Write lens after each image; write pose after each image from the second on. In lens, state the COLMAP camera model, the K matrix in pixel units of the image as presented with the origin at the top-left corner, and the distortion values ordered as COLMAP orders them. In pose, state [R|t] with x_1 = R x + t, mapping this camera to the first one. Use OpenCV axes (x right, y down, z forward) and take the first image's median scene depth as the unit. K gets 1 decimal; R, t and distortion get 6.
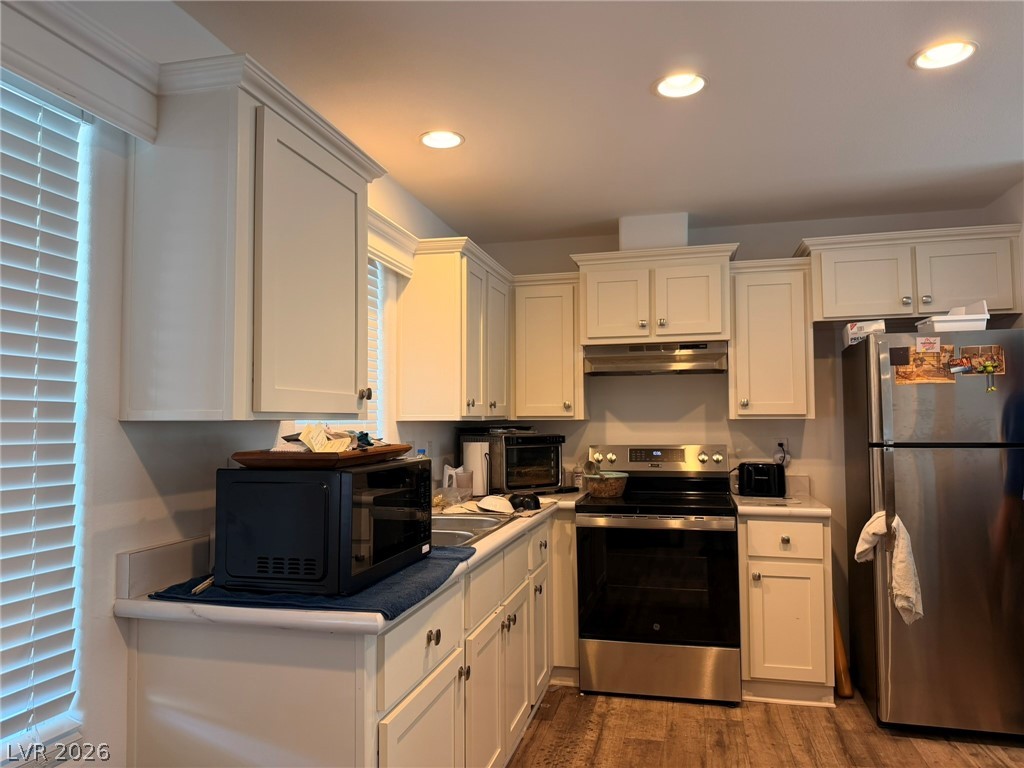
lens RADIAL K [[711.5, 0, 500.4], [0, 711.5, 384.0], [0, 0, 1]] dist [0.043210, -0.047770]
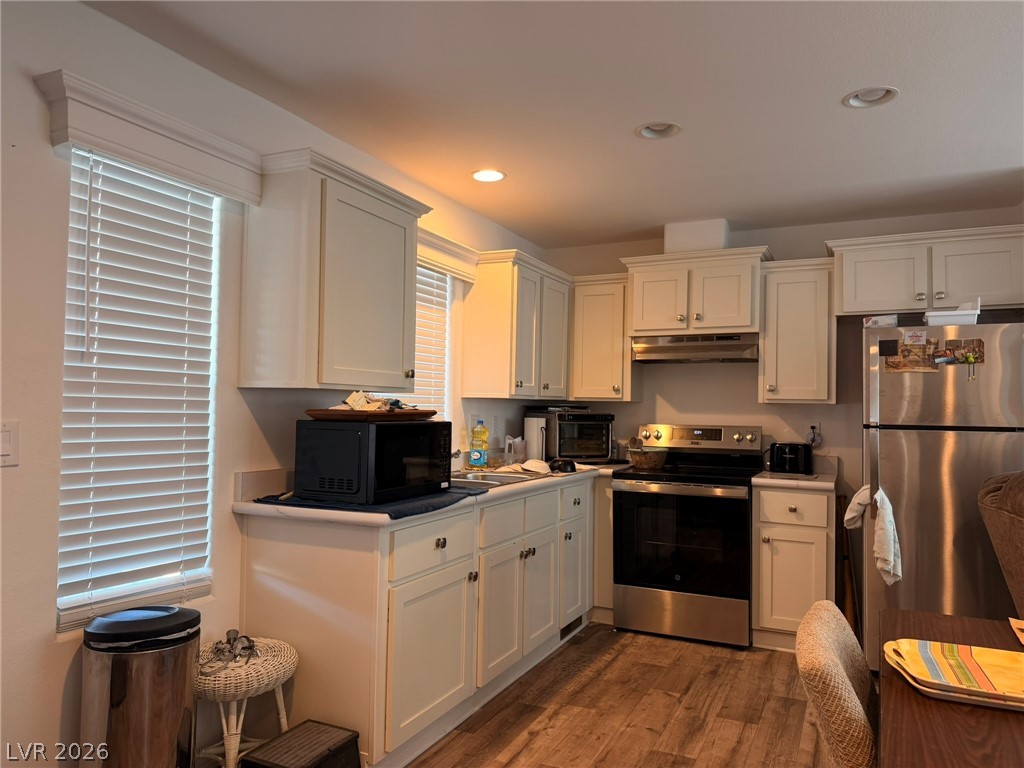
lens RADIAL K [[716.8, 0, 512.0], [0, 716.8, 384.0], [0, 0, 1]] dist [0.080135, -0.090968]
pose [[0.981057, 0.015636, -0.193086, 0.198996], [-0.012397, 0.999762, 0.017973, 0.004858], [0.193321, -0.015239, 0.981017, -0.236223]]
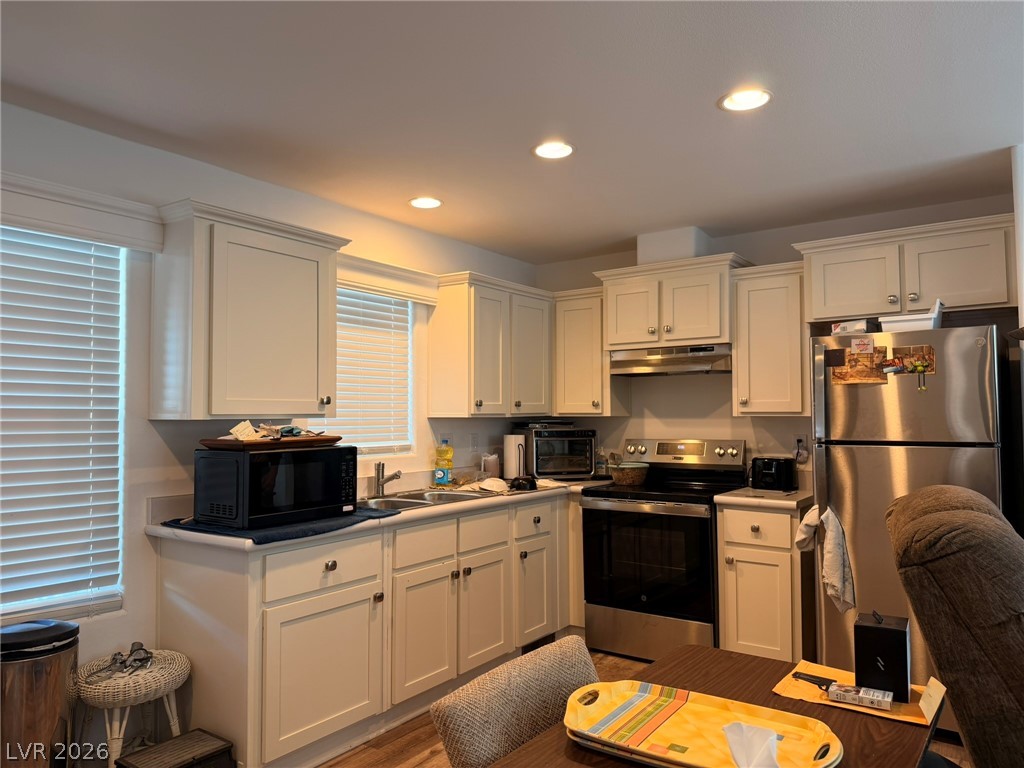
lens RADIAL K [[710.8, 0, 513.4], [0, 710.8, 386.8], [0, 0, 1]] dist [0.051176, -0.057432]
pose [[0.931996, -0.012361, -0.362256, 0.500010], [0.018122, 0.999758, 0.012510, -0.017893], [0.362014, -0.018224, 0.931995, -0.148771]]
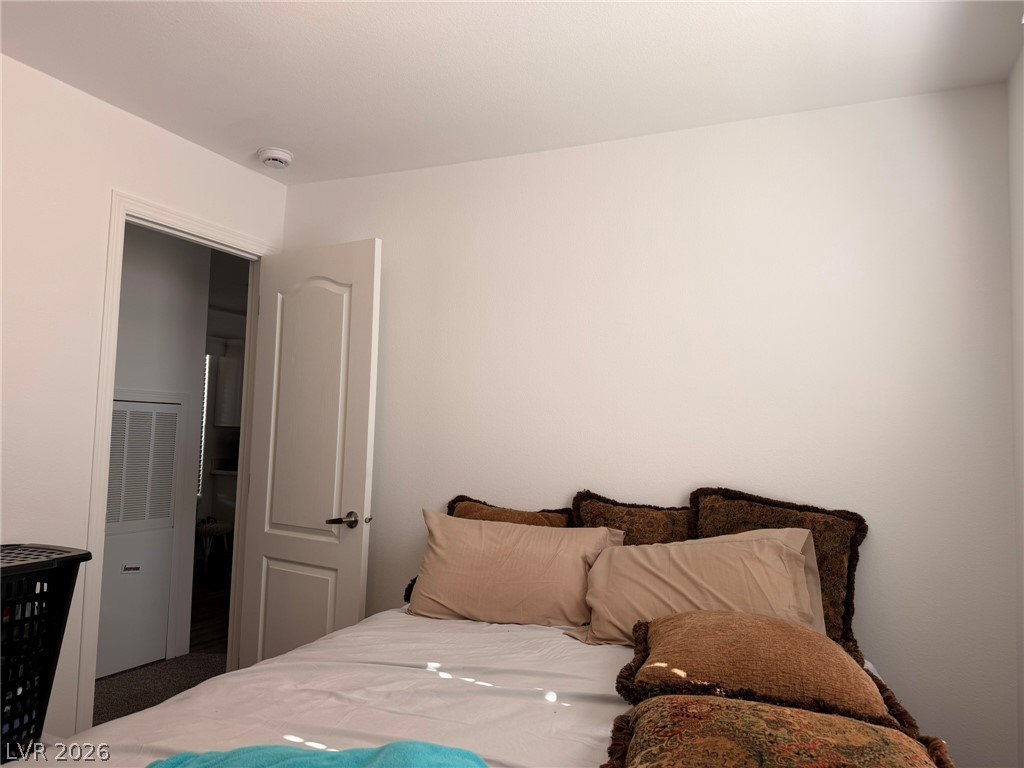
lens RADIAL K [[716.8, 0, 512.0], [0, 716.8, 384.0], [0, 0, 1]] dist [0.080135, -0.090968]
pose [[0.980060, 0.021757, -0.197506, 1.084595], [-0.025841, 0.999502, -0.018123, -0.087133], [0.197013, 0.022865, 0.980134, -1.514312]]
